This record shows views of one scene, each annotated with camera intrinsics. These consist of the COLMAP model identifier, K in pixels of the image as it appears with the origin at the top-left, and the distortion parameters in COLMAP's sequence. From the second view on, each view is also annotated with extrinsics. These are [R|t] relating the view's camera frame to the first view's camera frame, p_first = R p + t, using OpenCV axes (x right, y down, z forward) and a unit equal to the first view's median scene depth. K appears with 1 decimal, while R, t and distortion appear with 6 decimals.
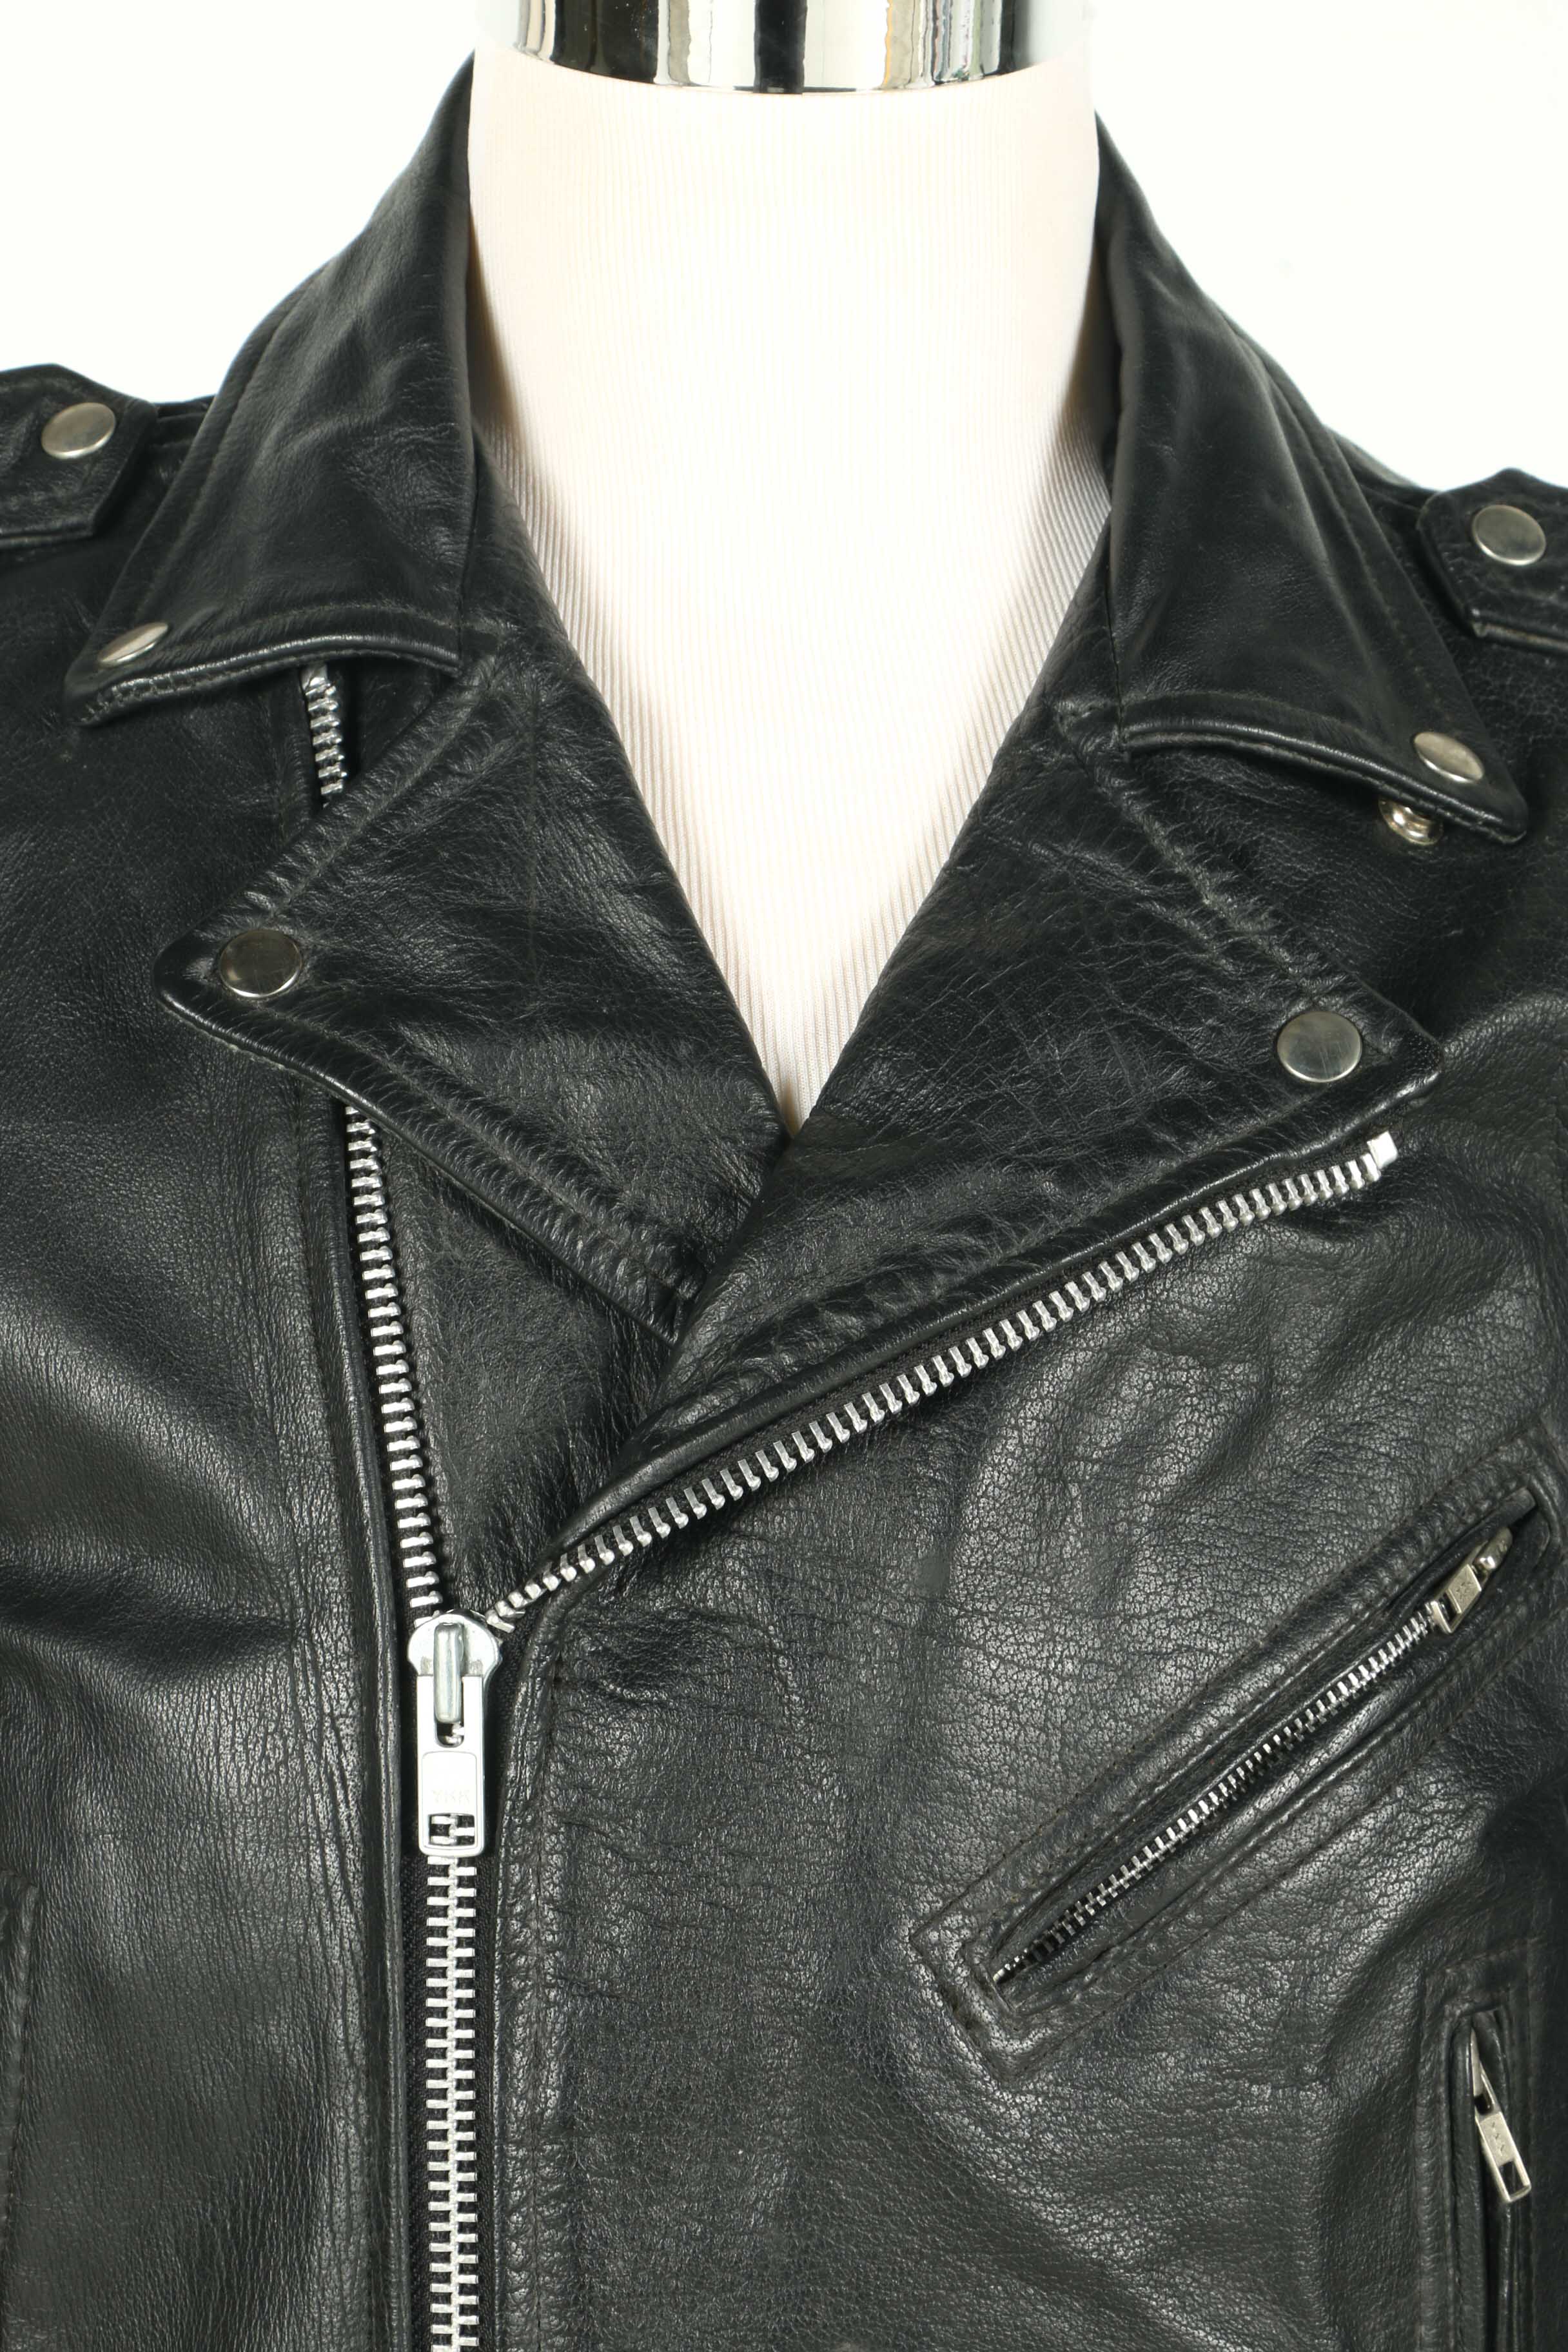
lens RADIAL K [[6216.4, 0, 784.0], [0, 6216.4, 1176.0], [0, 0, 1]] dist [0.315326, 0.615445]
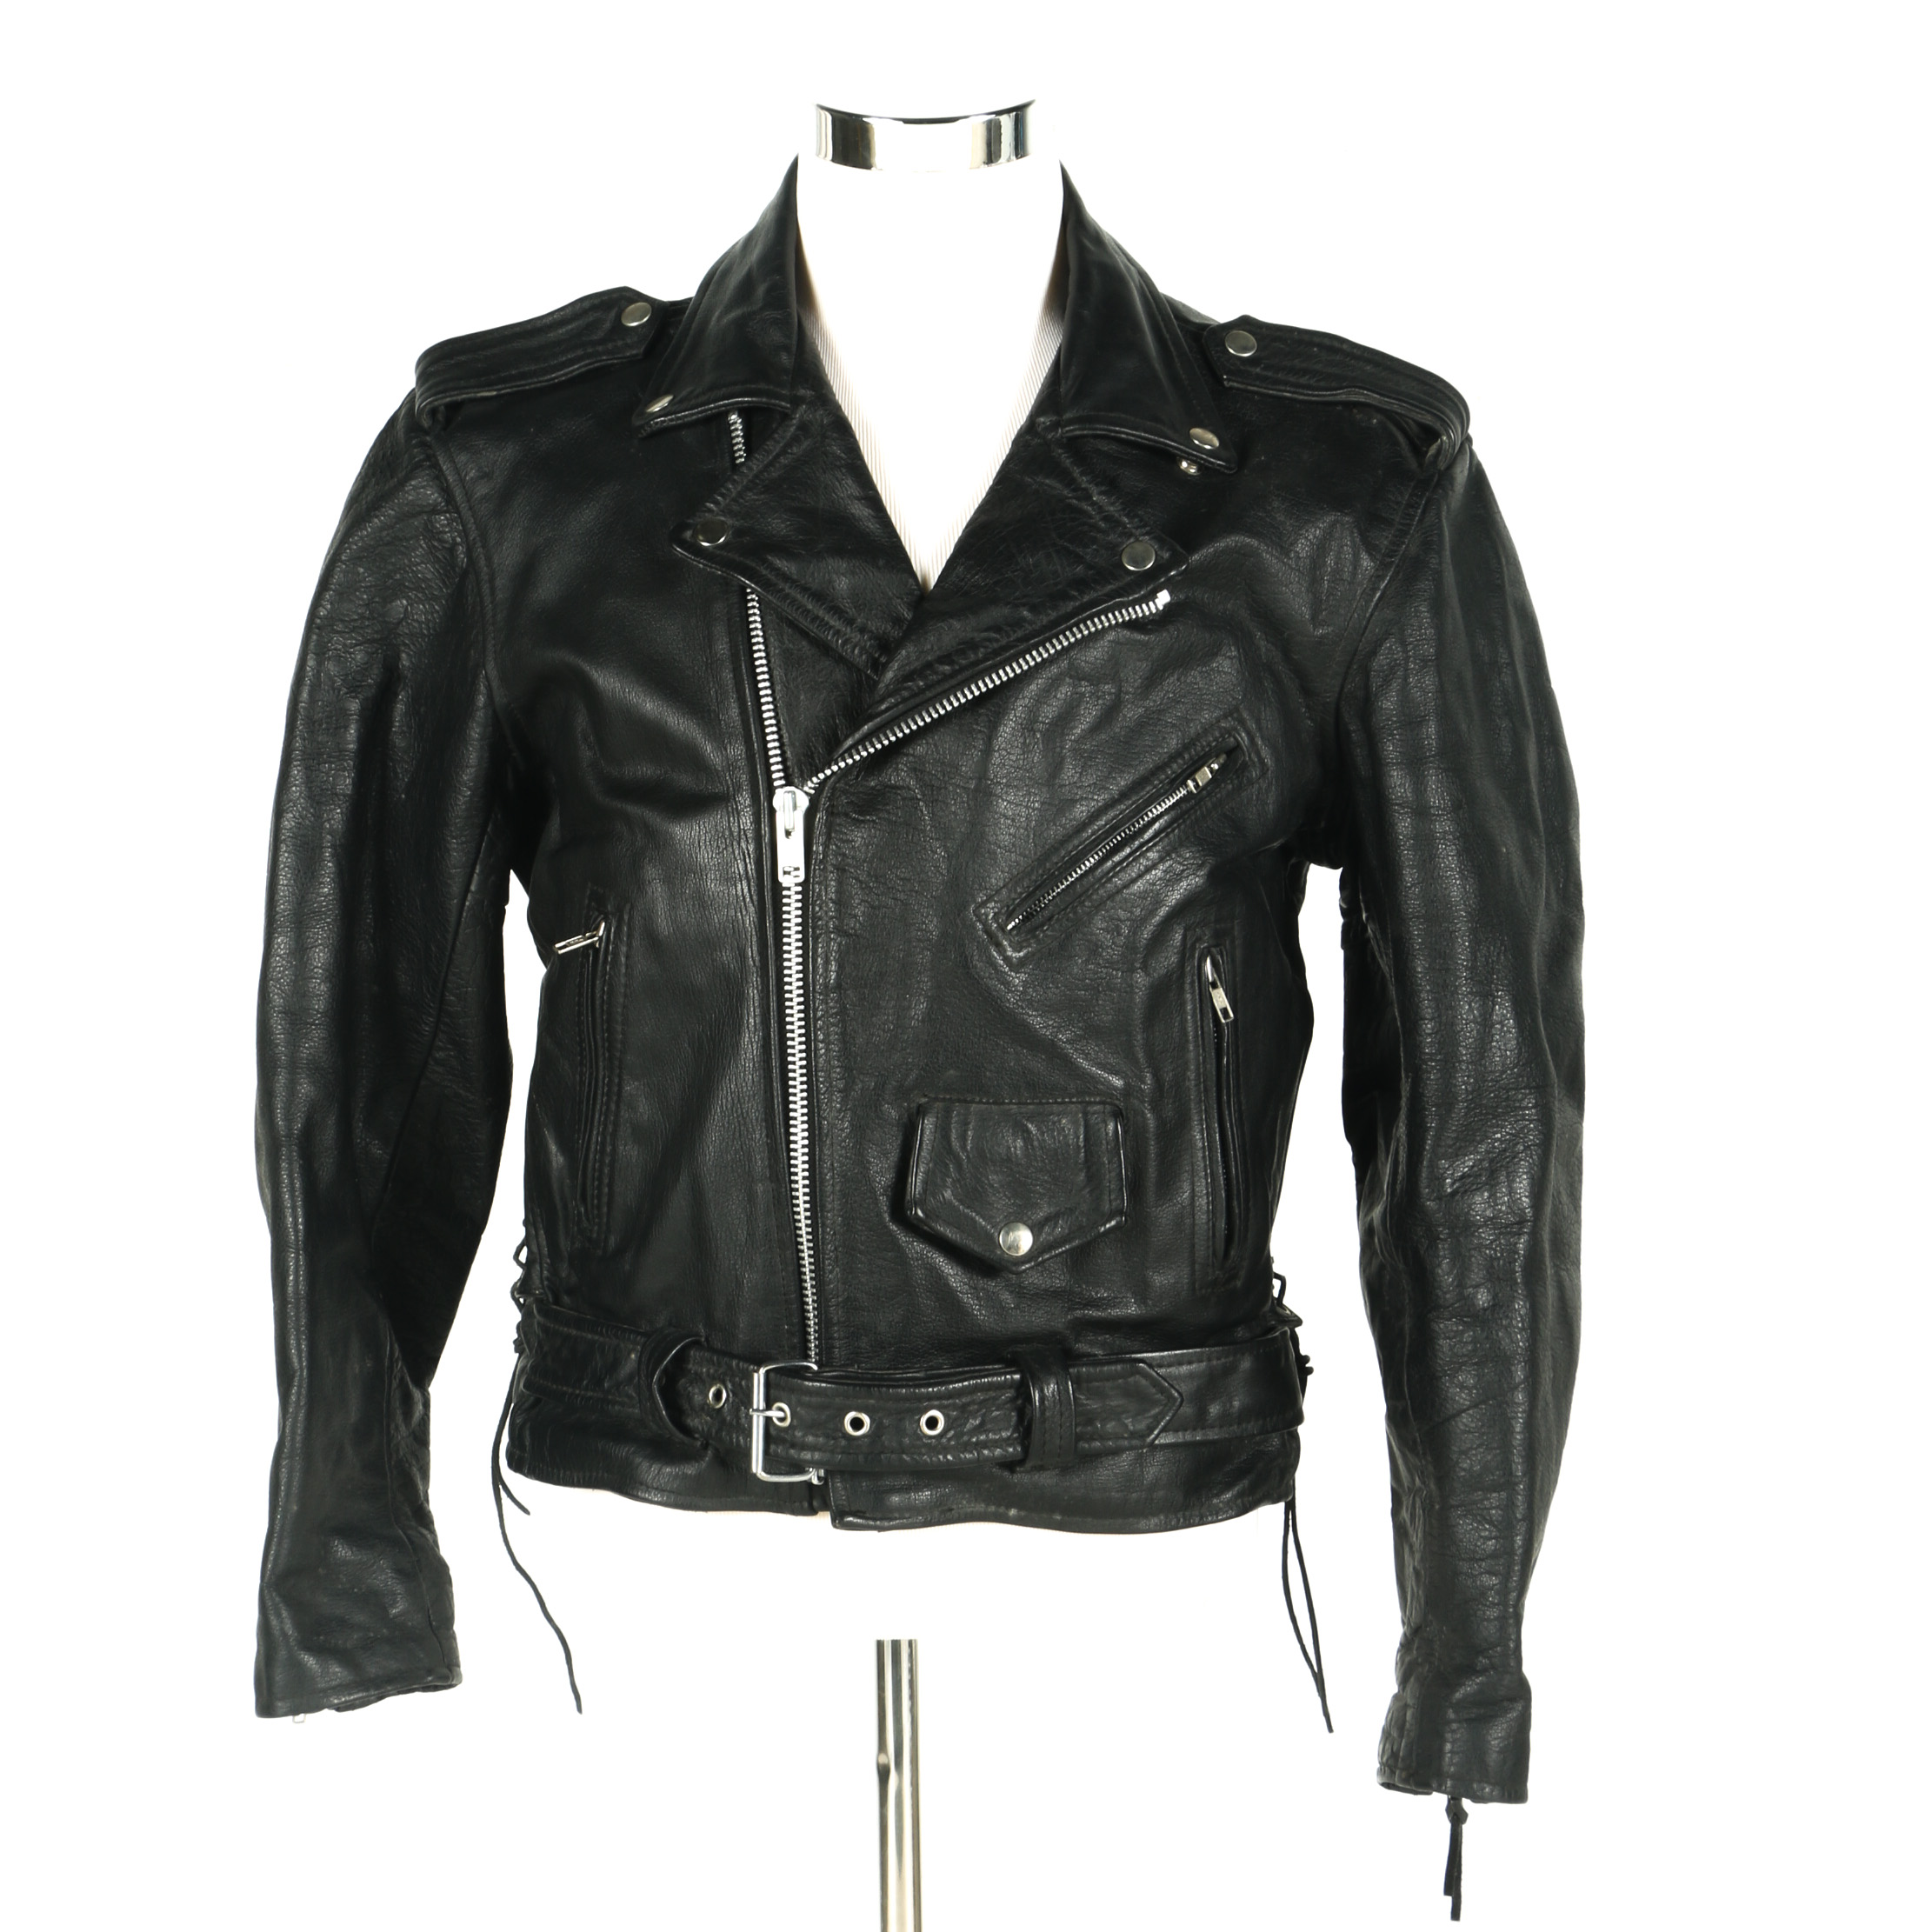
lens RADIAL K [[6024.9, 0, 966.0], [0, 6024.9, 966.0], [0, 0, 1]] dist [0.007941, -0.524044]
pose [[0.997894, -0.016383, -0.062766, 0.164528], [0.017425, 0.999719, 0.016086, 0.101698], [0.062485, -0.017146, 0.997899, -1.385607]]
